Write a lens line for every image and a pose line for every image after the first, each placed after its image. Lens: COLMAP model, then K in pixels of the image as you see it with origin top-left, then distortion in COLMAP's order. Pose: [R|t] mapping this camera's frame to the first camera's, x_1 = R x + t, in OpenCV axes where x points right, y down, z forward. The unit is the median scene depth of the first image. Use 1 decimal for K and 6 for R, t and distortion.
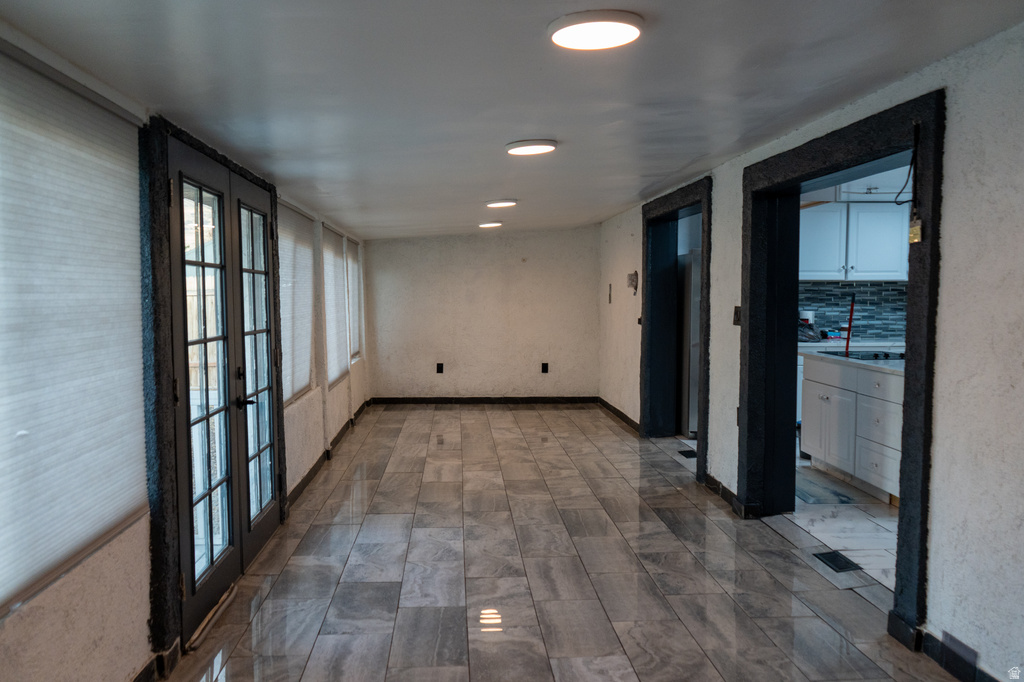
lens RADIAL K [[836.5, 0, 511.4], [0, 836.5, 344.4], [0, 0, 1]] dist [0.009821, 0.001999]
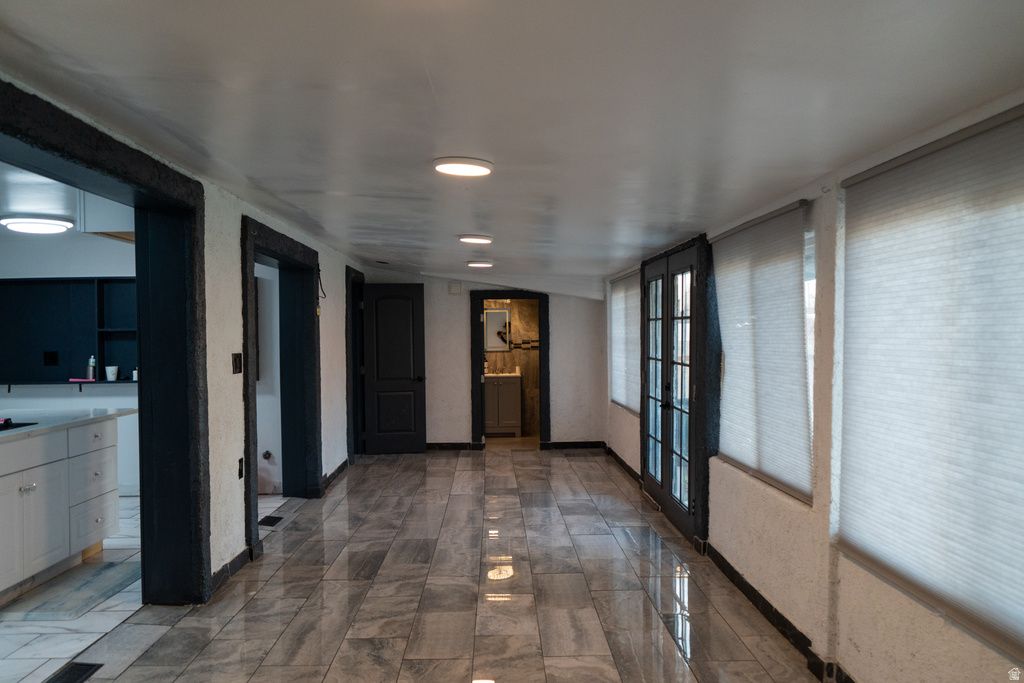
lens RADIAL K [[836.5, 0, 512.6], [0, 836.5, 342.1], [0, 0, 1]] dist [0.009821, 0.001999]
pose [[-0.998971, 0.009278, 0.044391, -0.089712], [0.012376, 0.997468, 0.070025, -0.130981], [-0.043629, 0.070502, -0.996557, 2.097080]]
